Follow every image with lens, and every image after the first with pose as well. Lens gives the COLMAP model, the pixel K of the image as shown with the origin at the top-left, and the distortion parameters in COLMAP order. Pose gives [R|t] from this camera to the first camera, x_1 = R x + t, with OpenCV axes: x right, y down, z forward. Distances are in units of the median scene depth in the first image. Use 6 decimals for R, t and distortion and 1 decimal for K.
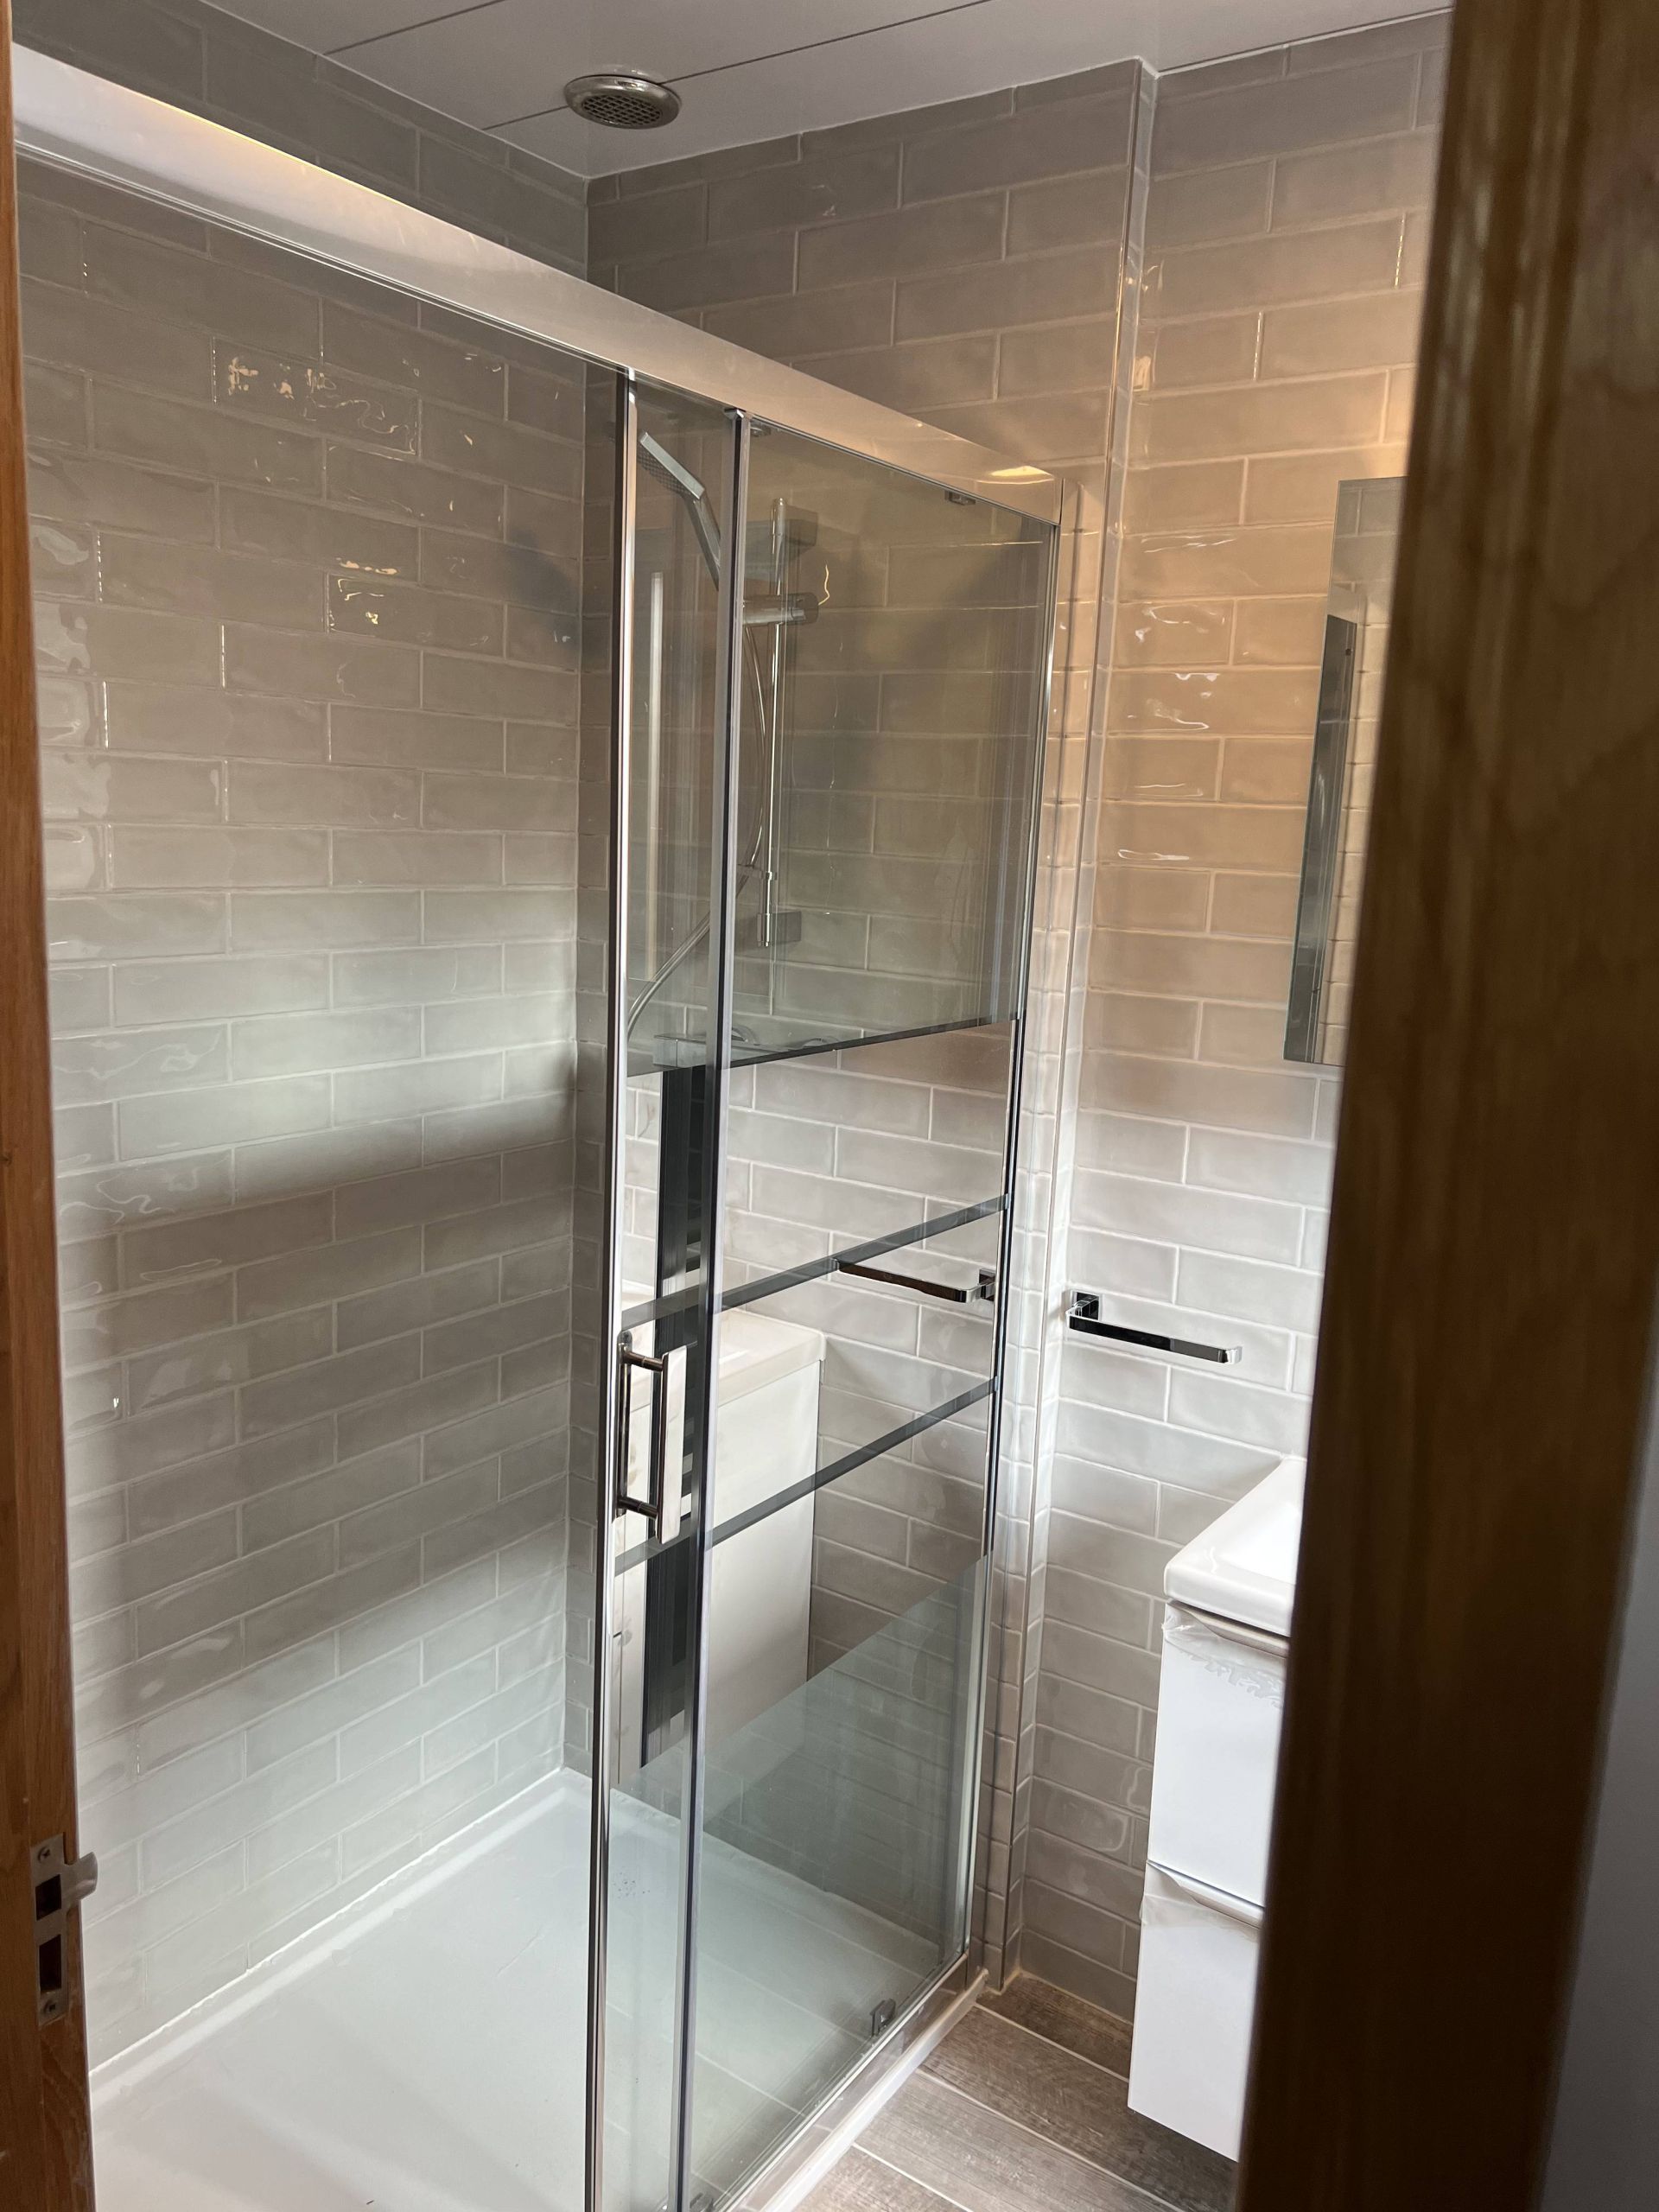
lens RADIAL K [[1670.4, 0, 829.1], [0, 1670.4, 1102.3], [0, 0, 1]] dist [0.065669, -0.075512]
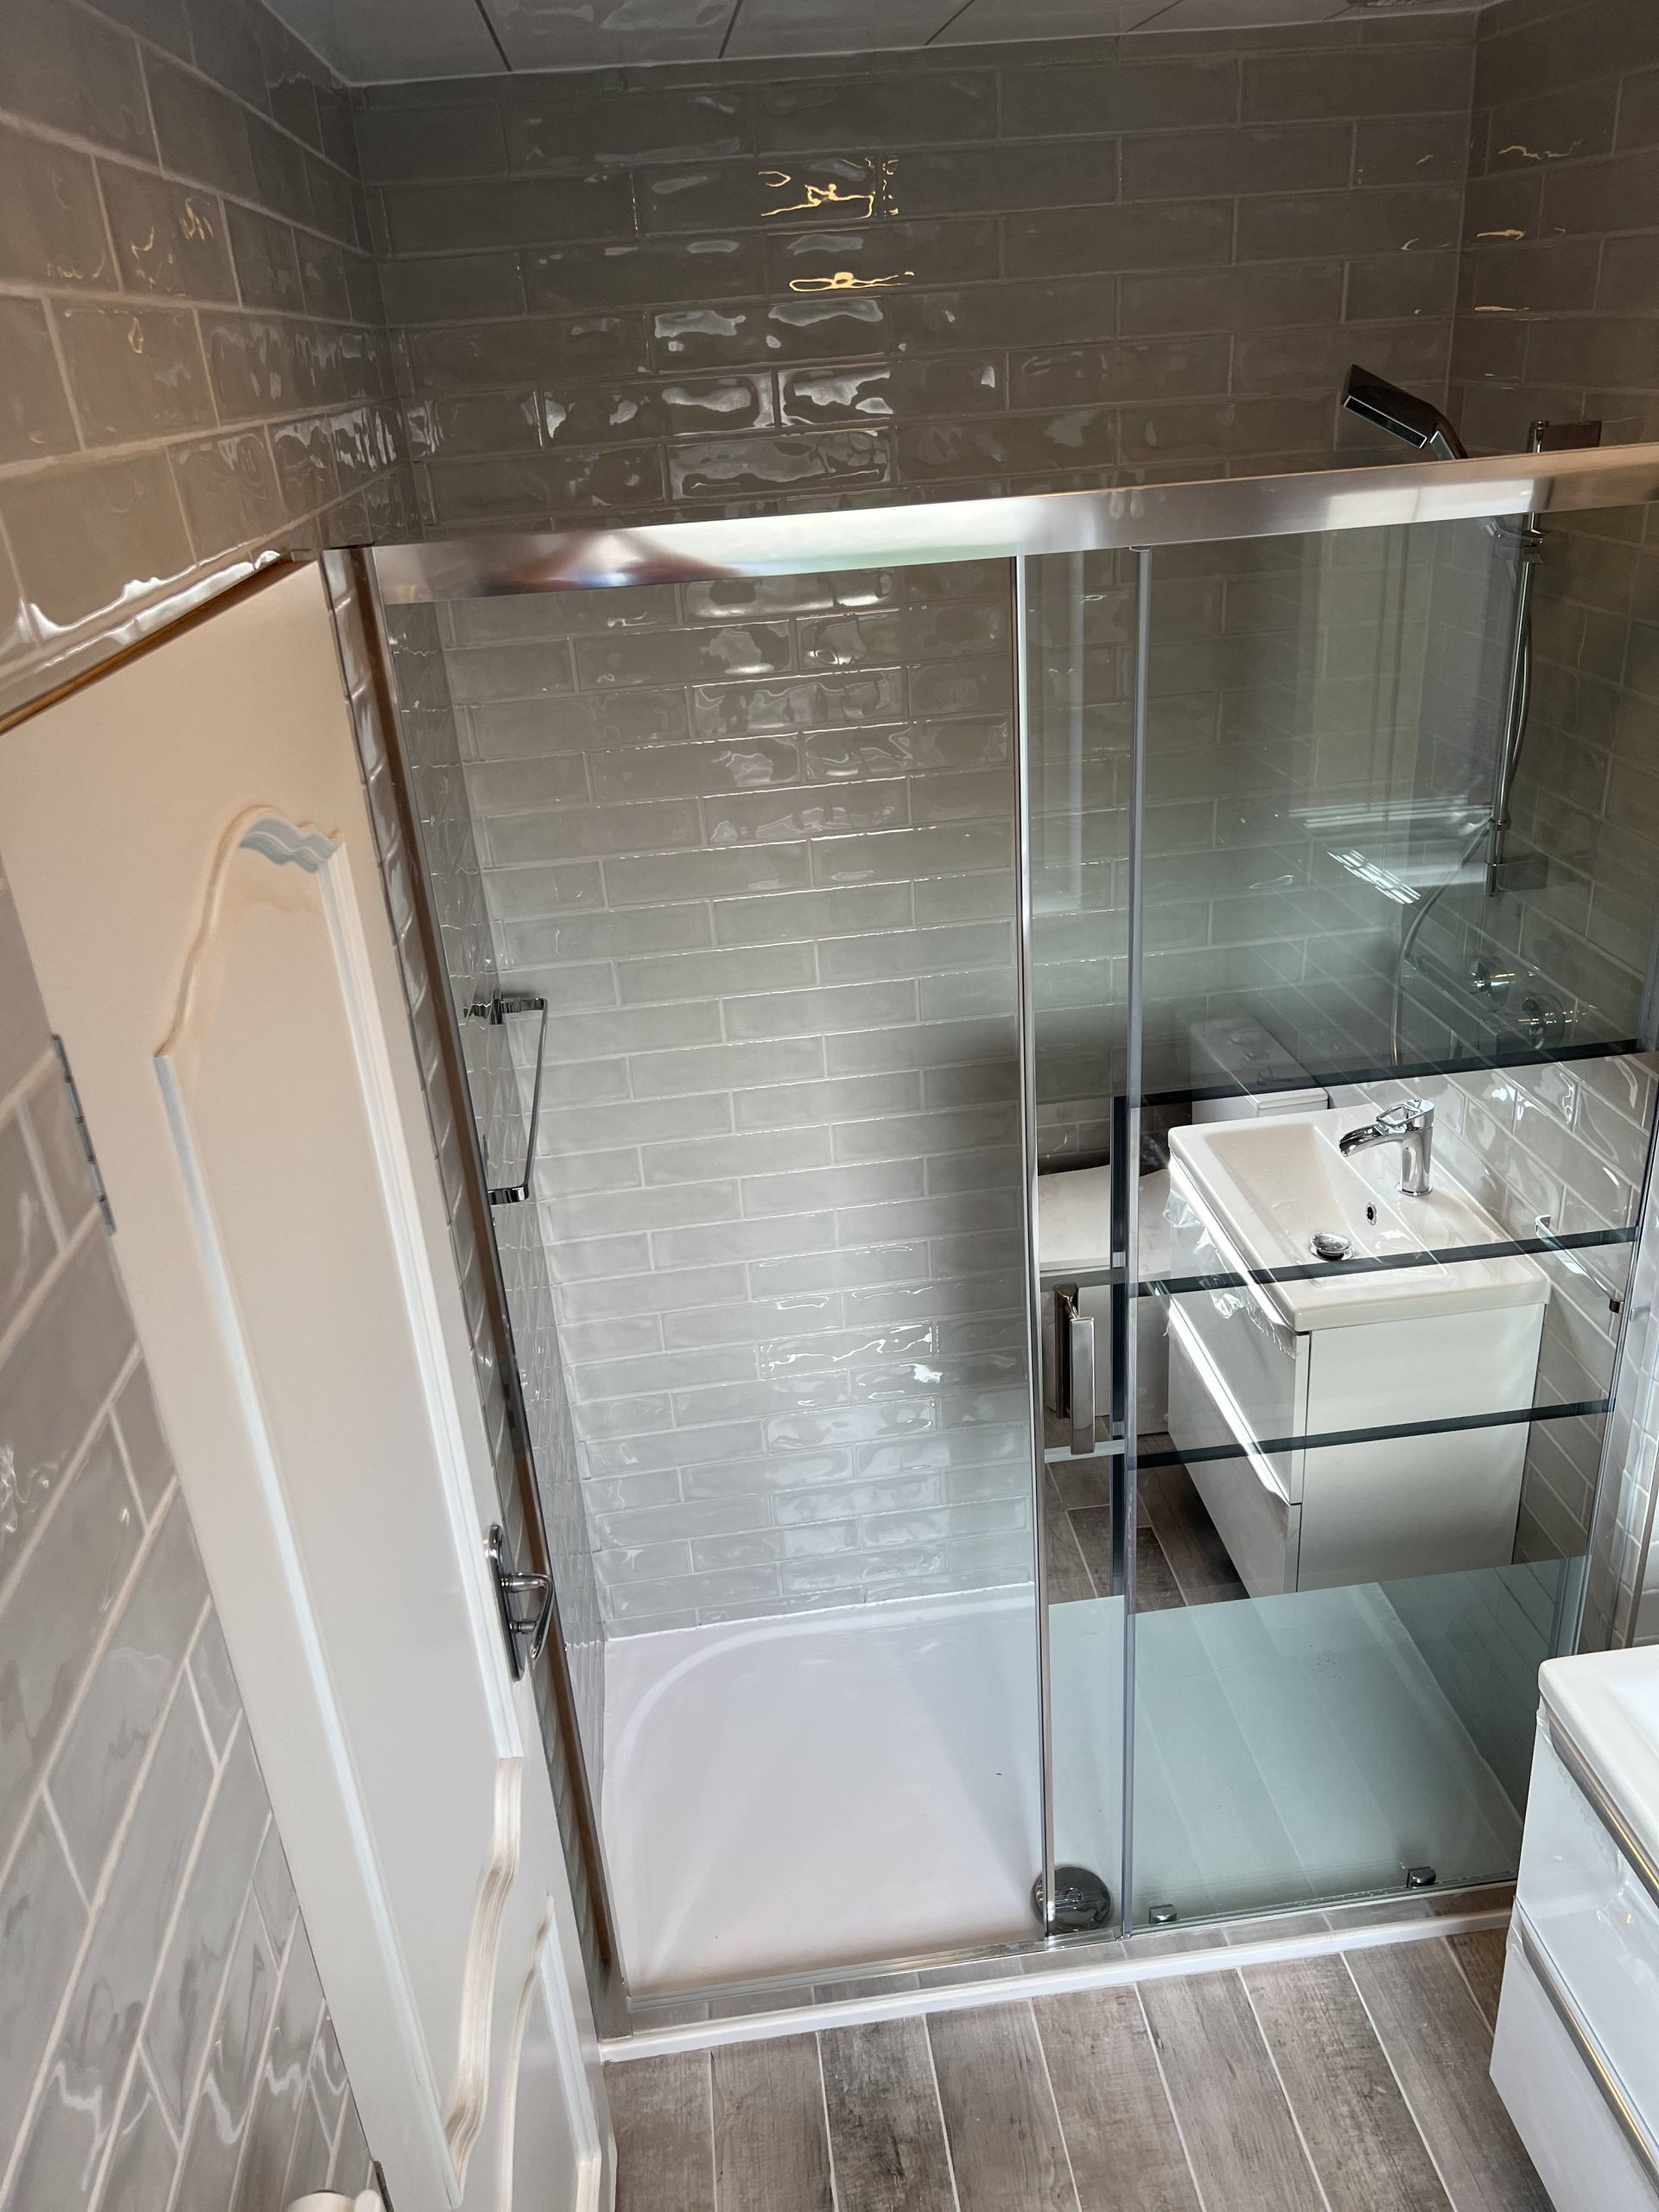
lens RADIAL K [[1670.4, 0, 836.3], [0, 1670.4, 1114.2], [0, 0, 1]] dist [0.065669, -0.075512]
pose [[0.649516, 0.244158, -0.720081, 0.476218], [-0.041931, 0.957102, 0.286703, -0.252521], [0.759191, -0.156024, 0.631890, 0.086667]]
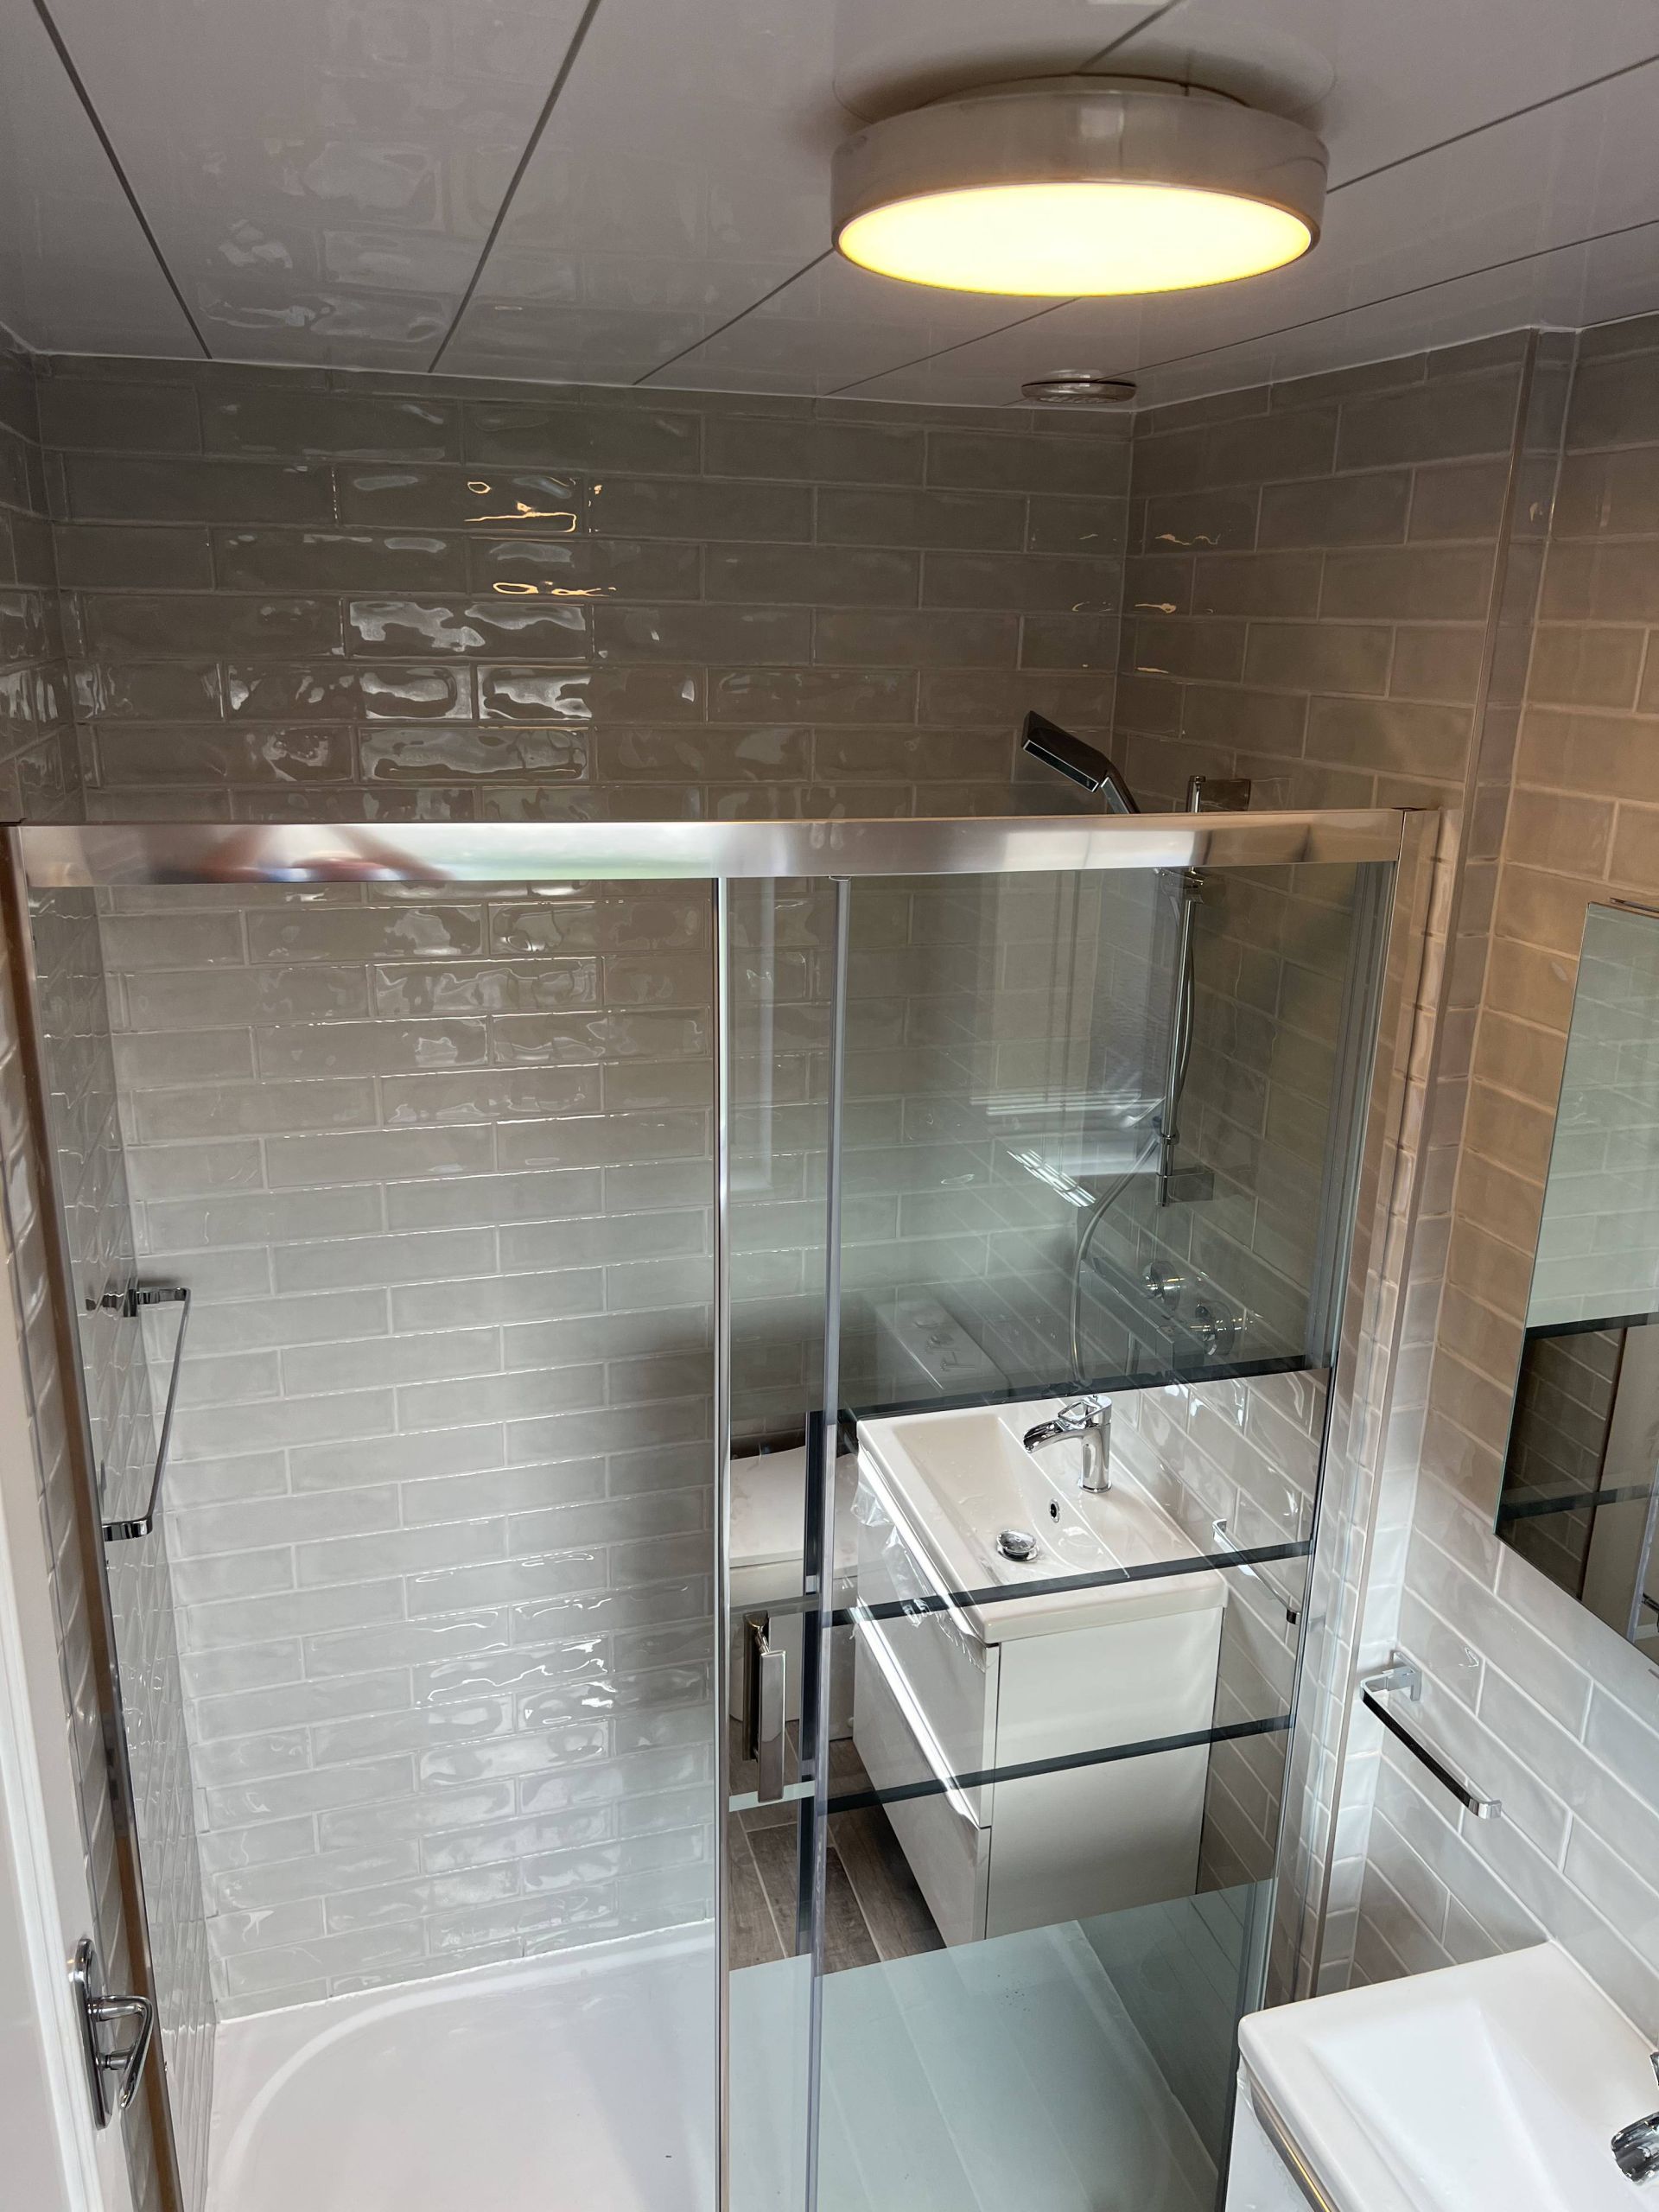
lens RADIAL K [[1670.4, 0, 844.9], [0, 1670.4, 1109.7], [0, 0, 1]] dist [0.065669, -0.075512]
pose [[0.776971, 0.158630, -0.609223, 0.441743], [-0.101264, 0.986623, 0.127751, -0.277063], [0.621339, -0.037566, 0.782641, 0.107977]]
